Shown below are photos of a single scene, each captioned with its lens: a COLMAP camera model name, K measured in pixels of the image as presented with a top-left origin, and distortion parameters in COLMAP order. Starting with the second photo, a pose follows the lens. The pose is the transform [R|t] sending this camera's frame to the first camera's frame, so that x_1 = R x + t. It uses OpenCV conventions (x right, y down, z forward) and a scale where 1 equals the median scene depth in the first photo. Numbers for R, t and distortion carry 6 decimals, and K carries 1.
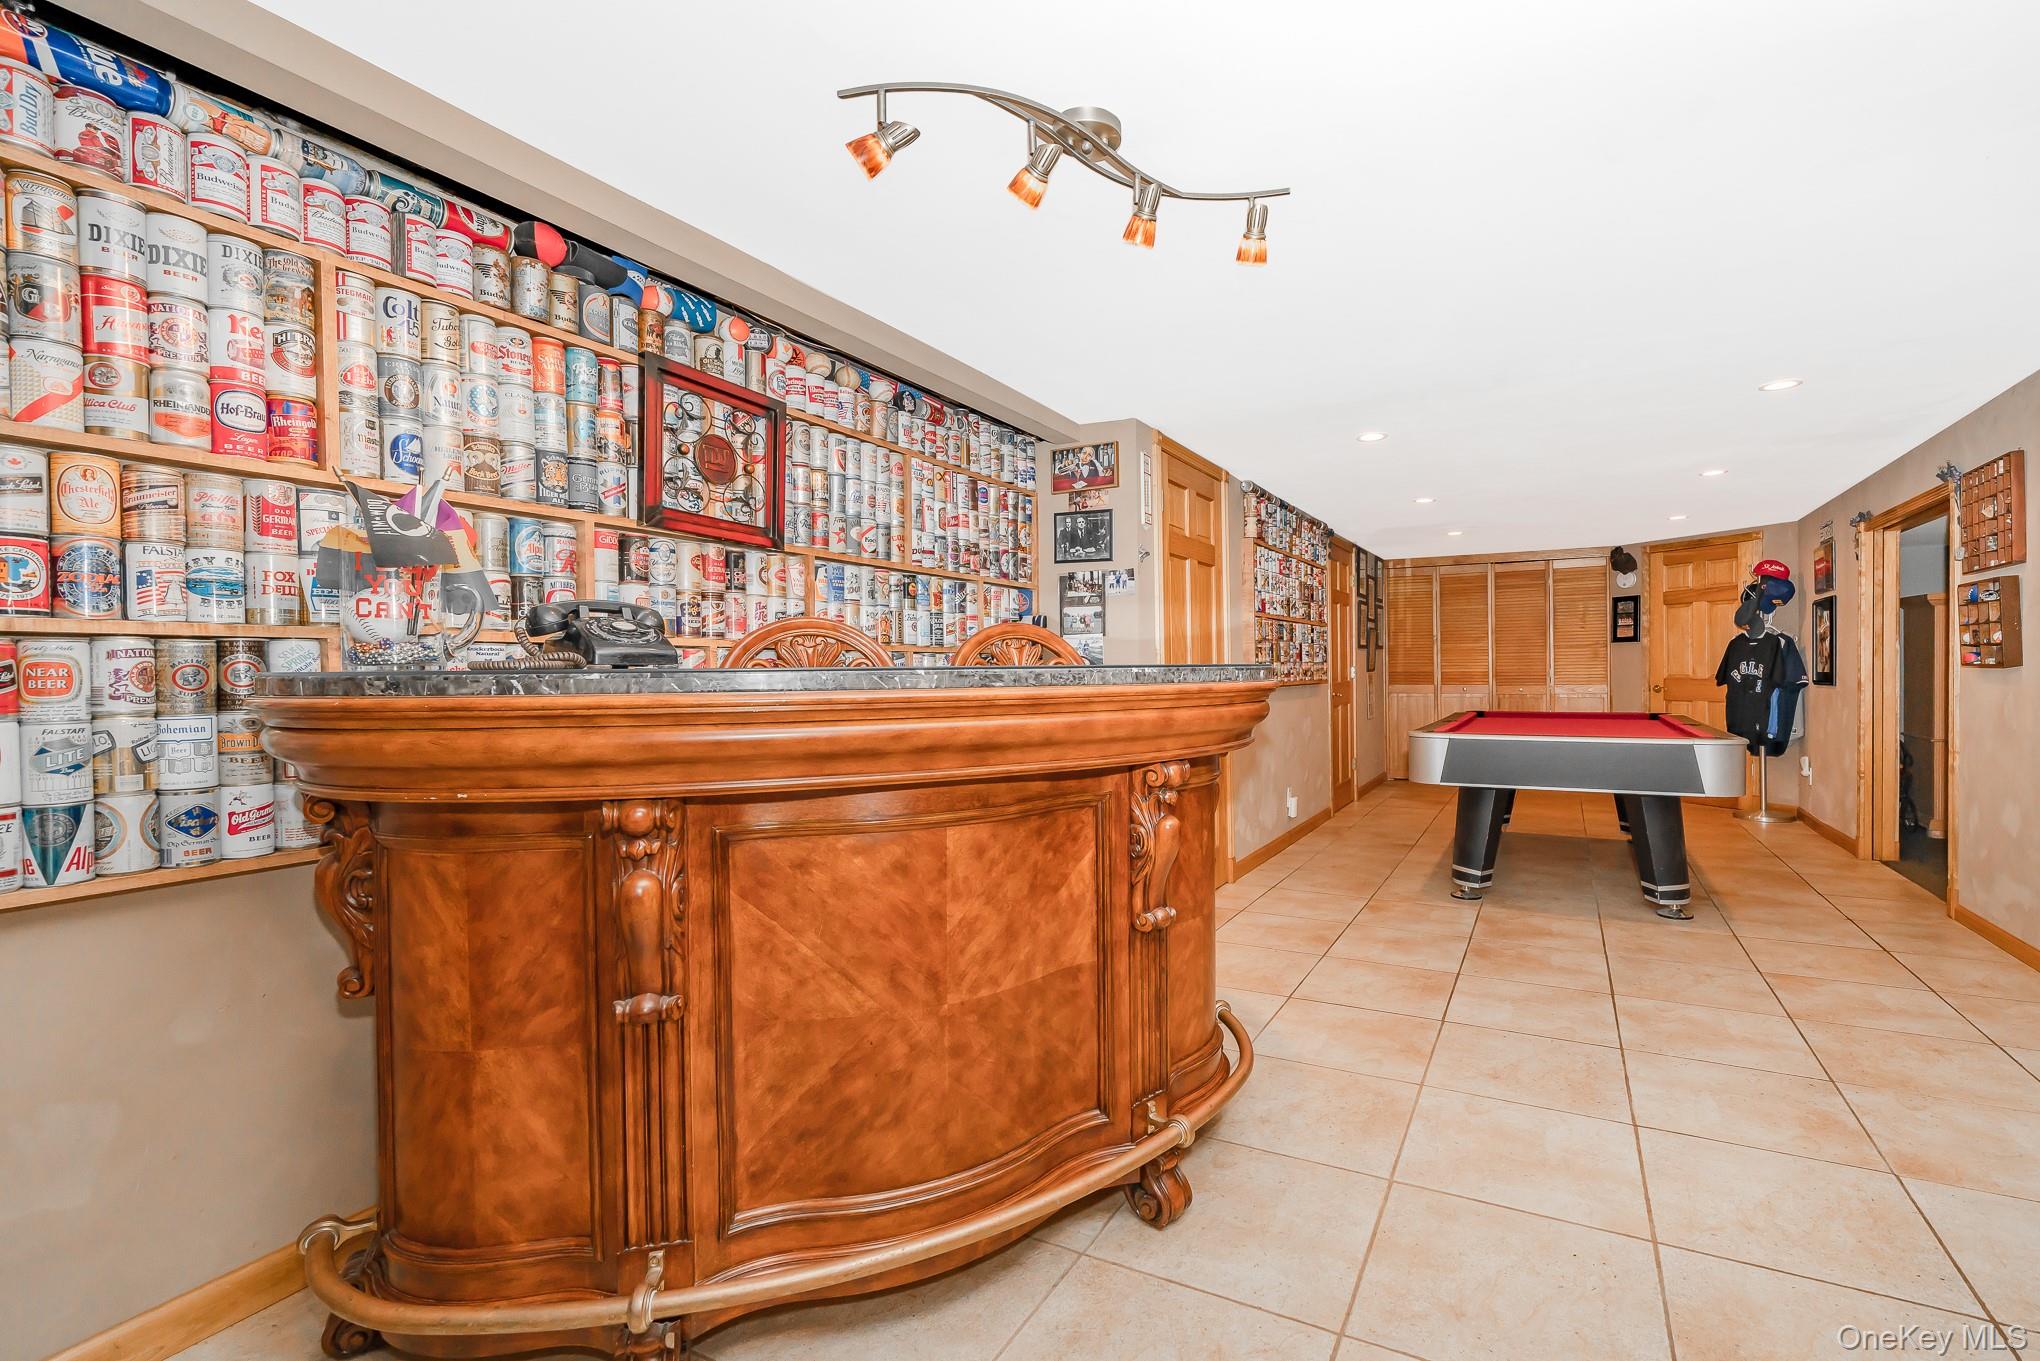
lens RADIAL K [[955.1, 0, 1144.4], [0, 955.1, 678.1], [0, 0, 1]] dist [-0.002330, -0.000714]
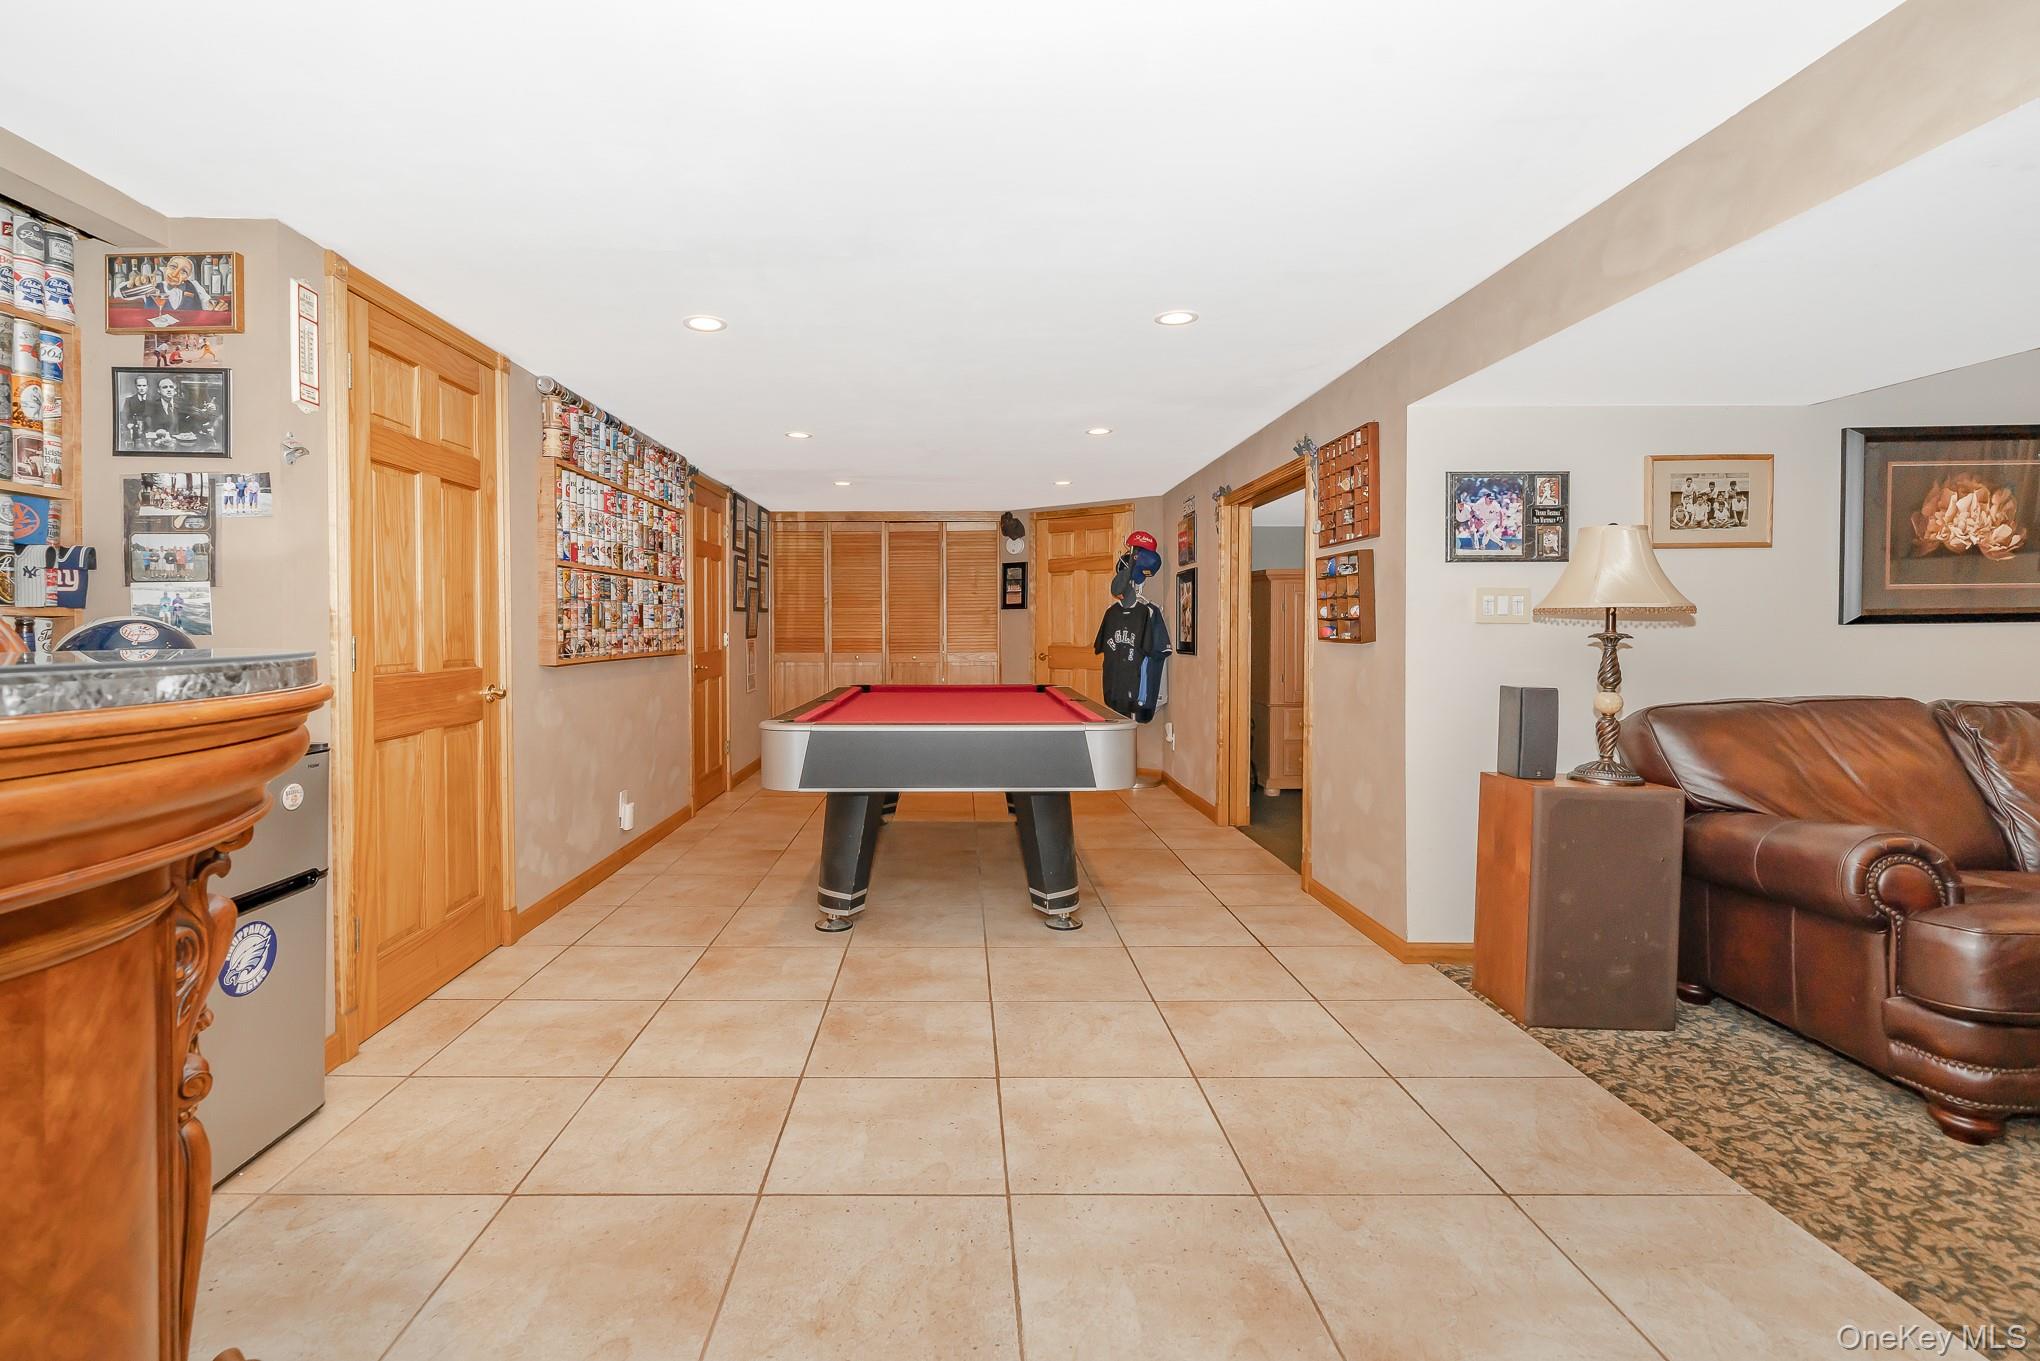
lens RADIAL K [[953.8, 0, 956.7], [0, 953.8, 633.4], [0, 0, 1]] dist [-0.000120, -0.000156]
pose [[0.918184, 0.007062, 0.396092, 0.113424], [-0.004761, 0.999966, -0.006791, -0.010644], [-0.396126, 0.004350, 0.918186, 0.226667]]
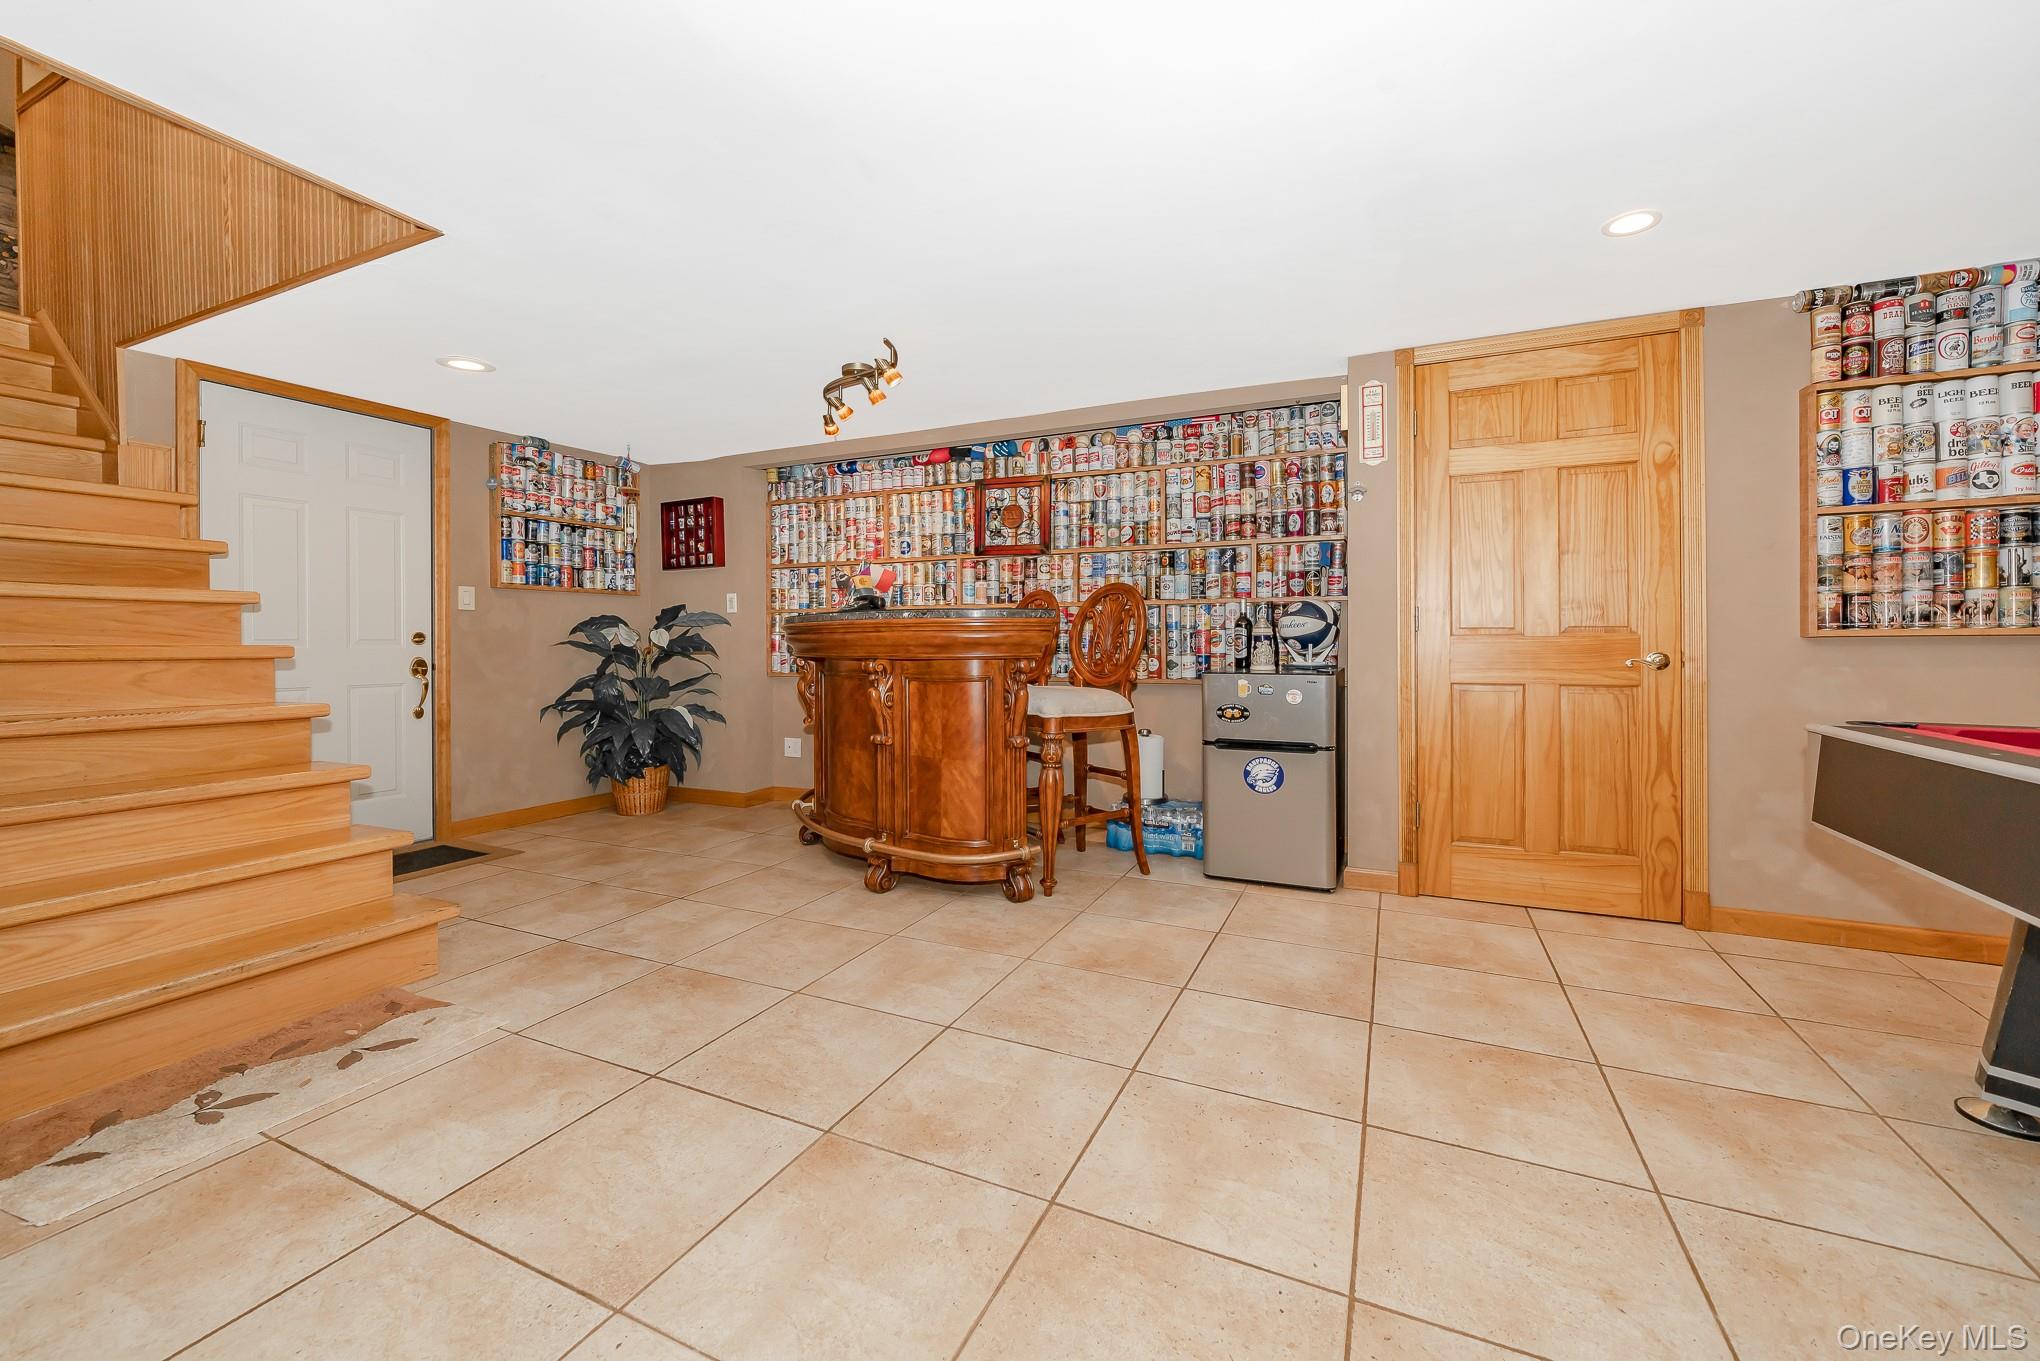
lens RADIAL K [[969.2, 0, 1016.4], [0, 969.2, 645.6], [0, 0, 1]] dist [-0.001405, -0.000008]
pose [[-0.100448, 0.005375, -0.994928, 0.800723], [-0.008513, 0.999944, 0.006262, 0.017764], [0.994906, 0.009099, -0.100397, 0.597149]]
